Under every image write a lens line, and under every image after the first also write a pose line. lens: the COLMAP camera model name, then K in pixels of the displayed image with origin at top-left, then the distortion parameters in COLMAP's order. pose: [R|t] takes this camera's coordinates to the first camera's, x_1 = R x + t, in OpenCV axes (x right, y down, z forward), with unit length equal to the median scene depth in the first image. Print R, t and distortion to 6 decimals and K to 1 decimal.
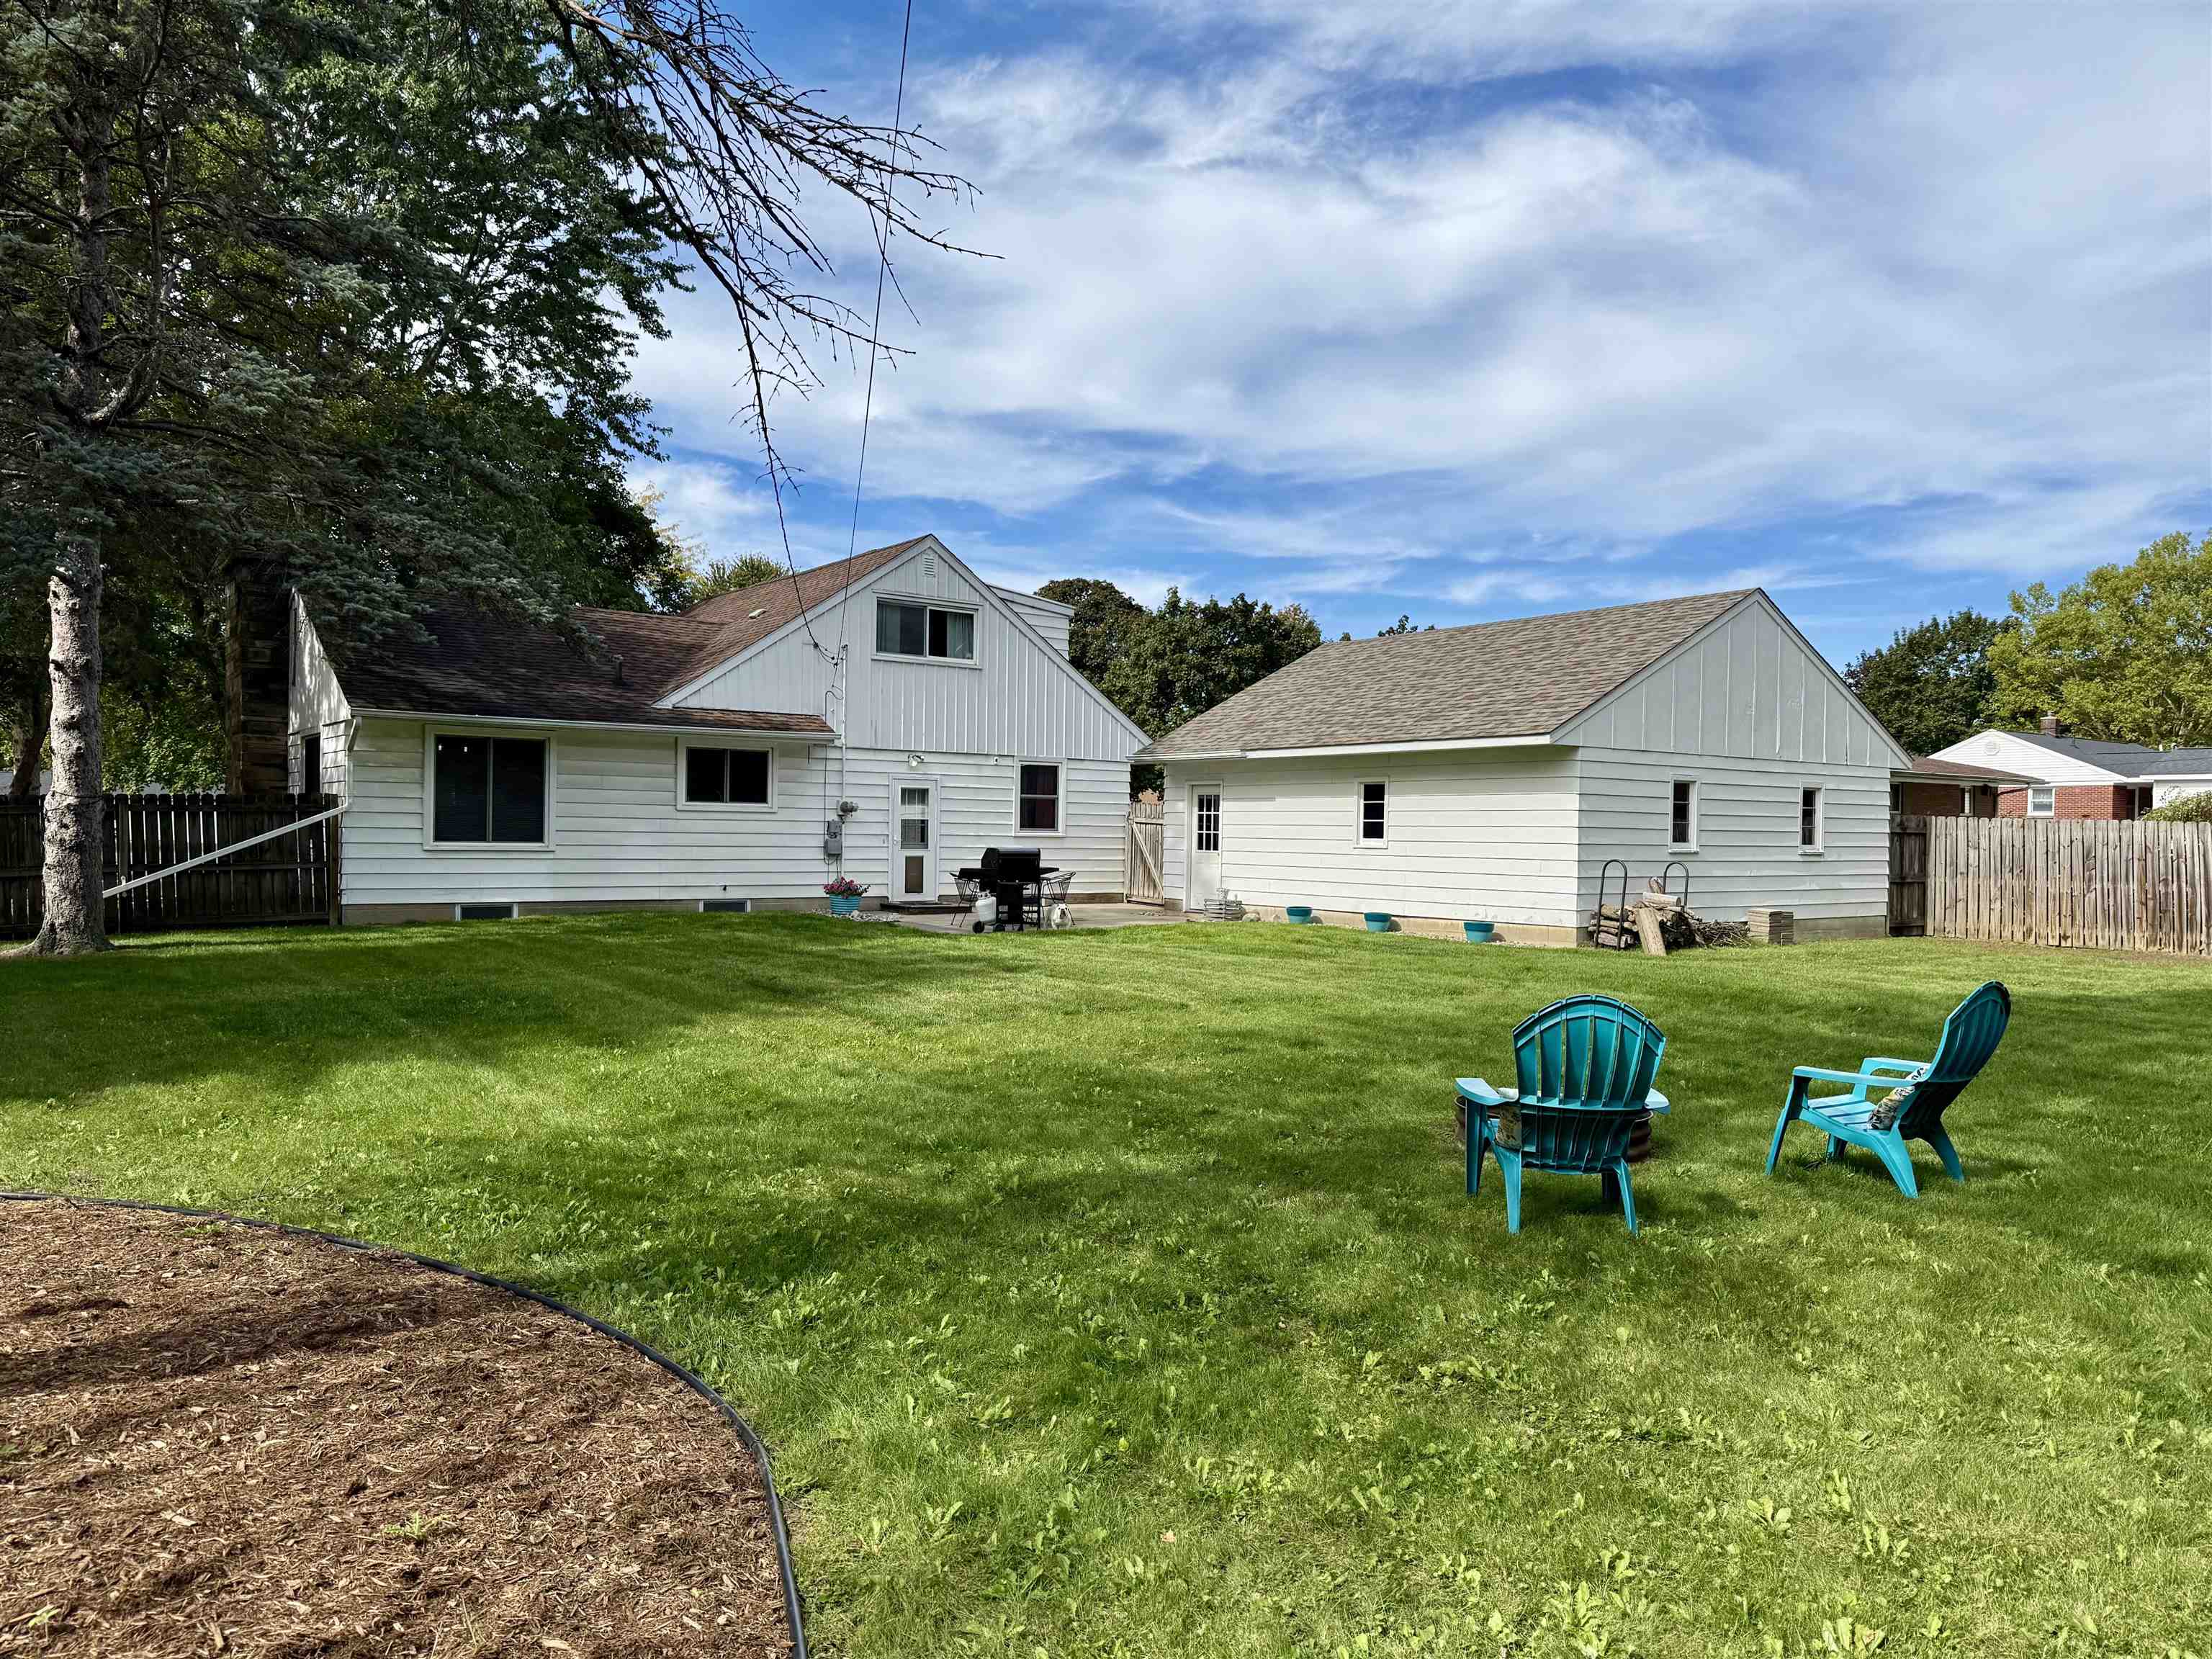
lens RADIAL K [[1549.6, 0, 1106.0], [0, 1549.6, 829.5], [0, 0, 1]] dist [0.350554, 0.000082]
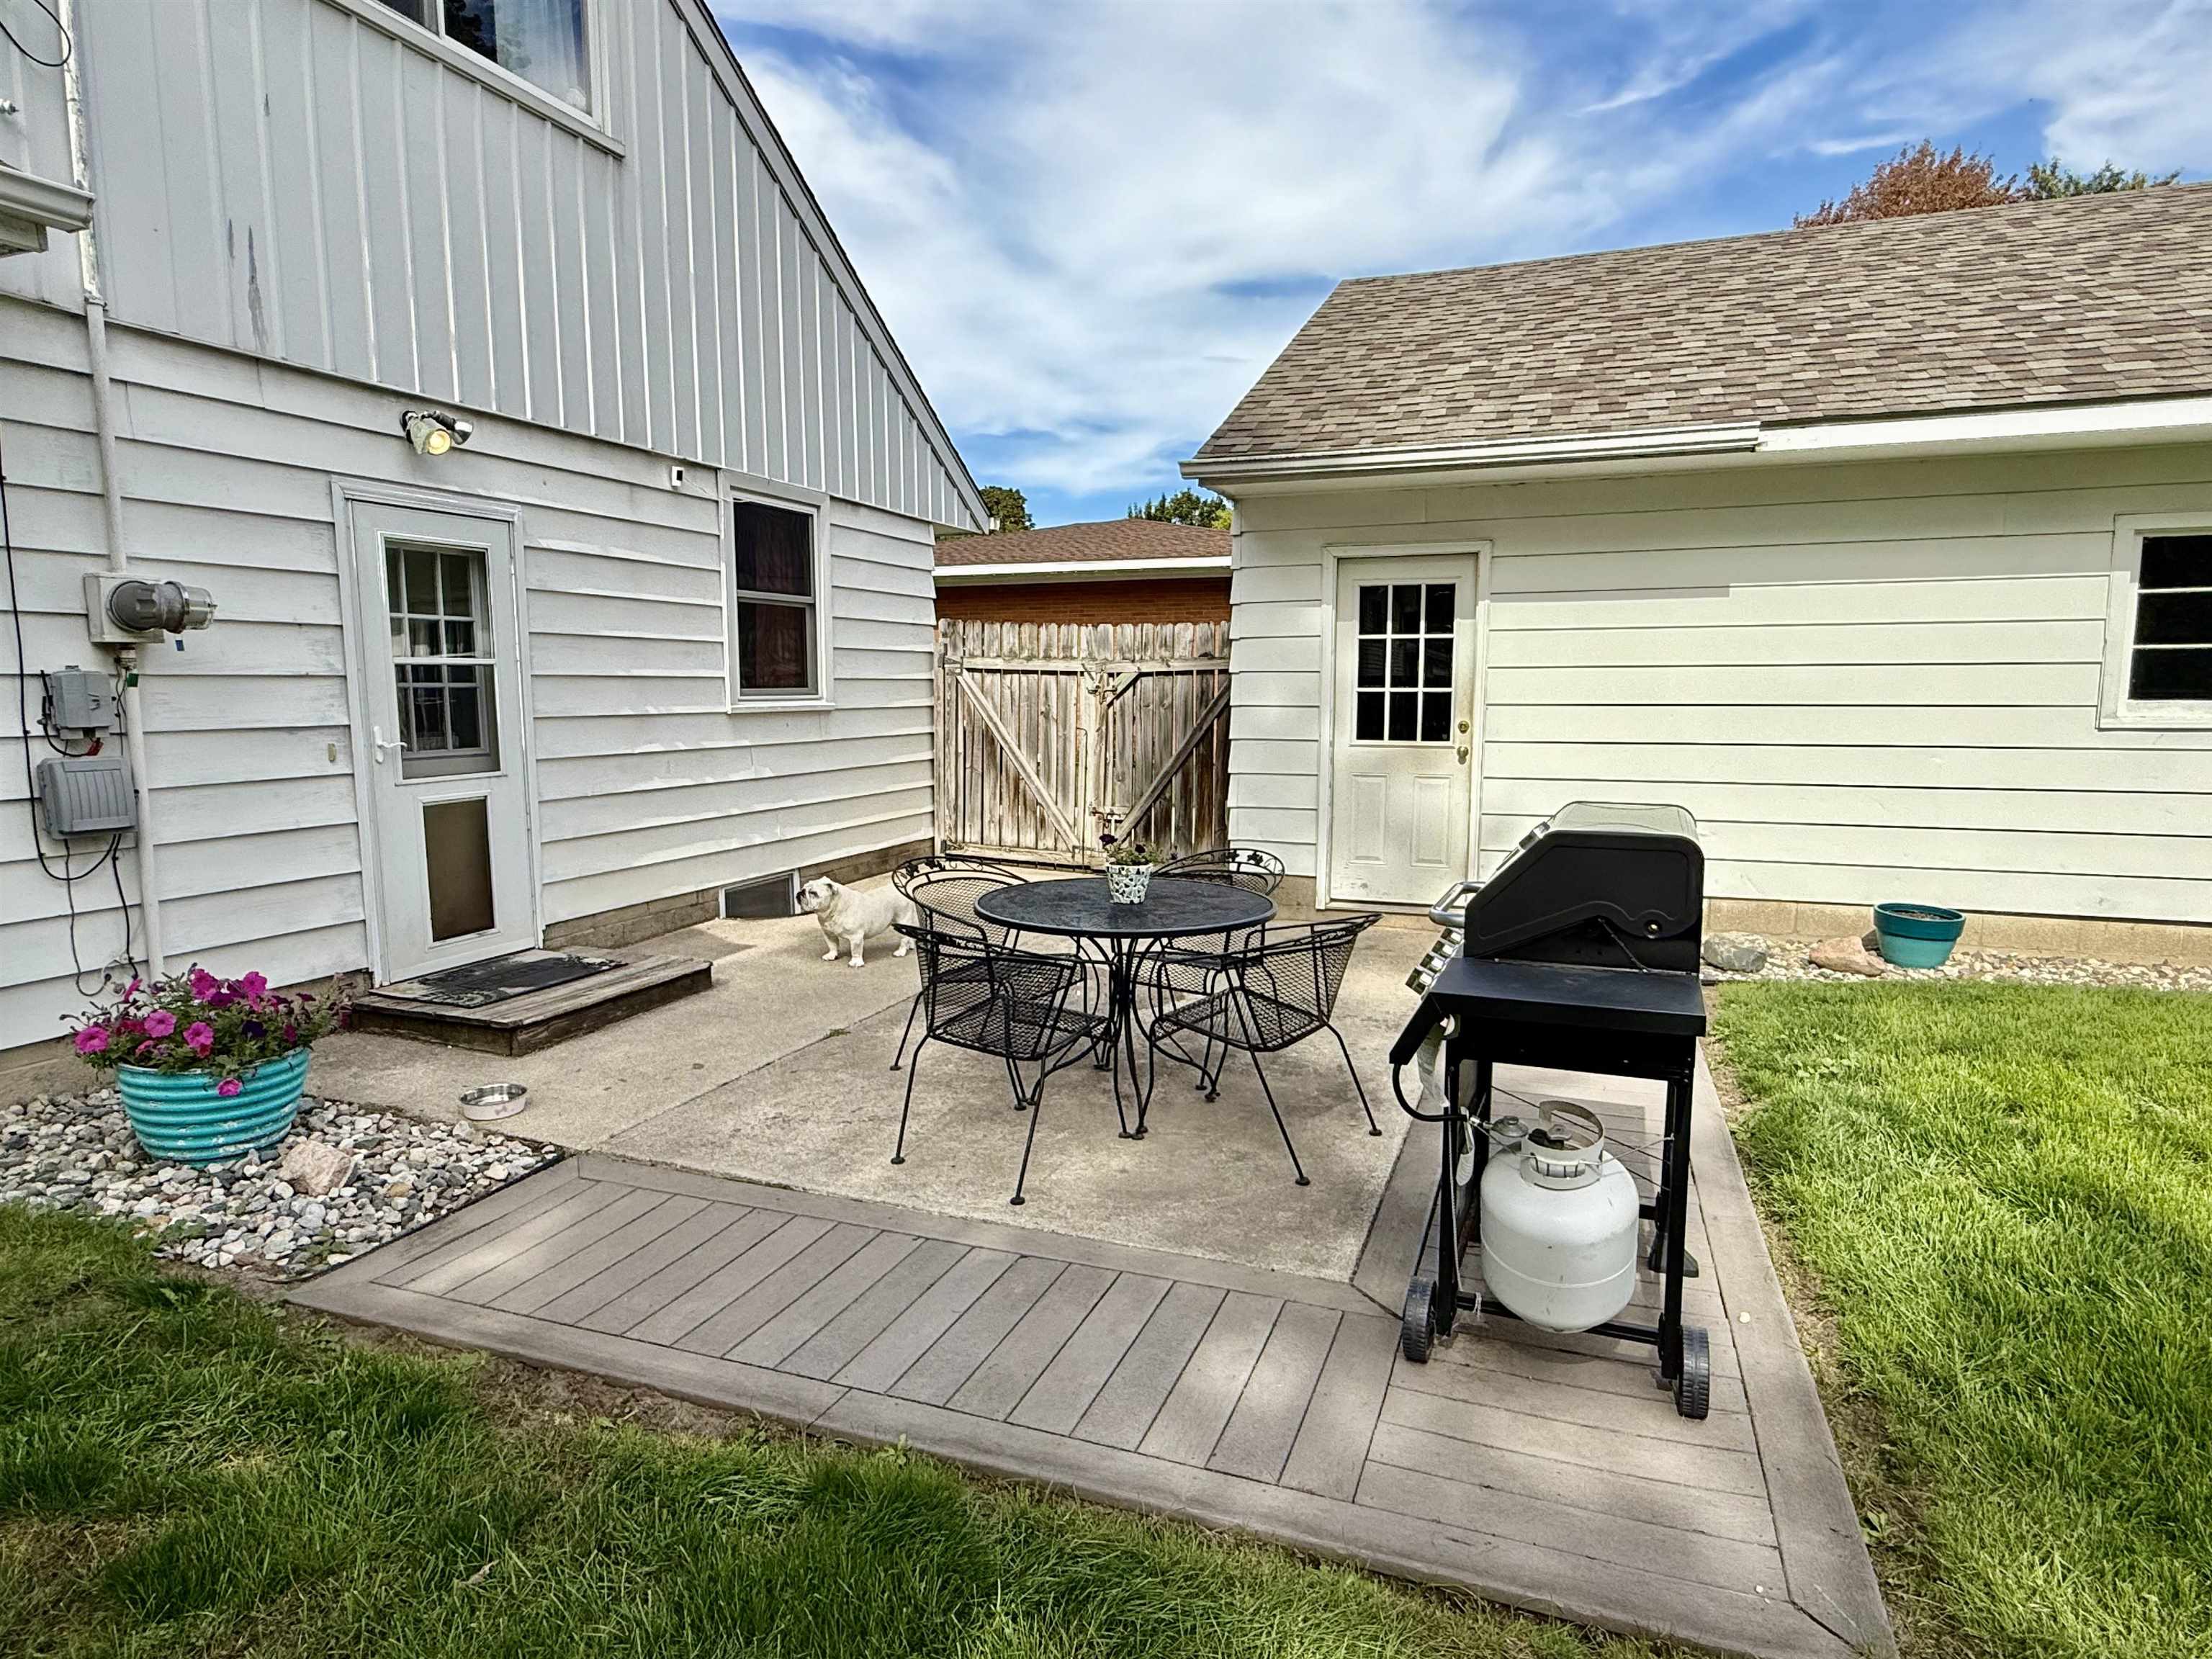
lens RADIAL K [[1245.6, 0, 1106.0], [0, 1245.6, 829.5], [0, 0, 1]] dist [-0.004523, -0.000707]
pose [[0.860296, -0.077199, 0.503915, -0.135501], [0.012160, 0.991294, 0.131104, -0.004780], [-0.509649, -0.106661, 0.853745, 0.757706]]
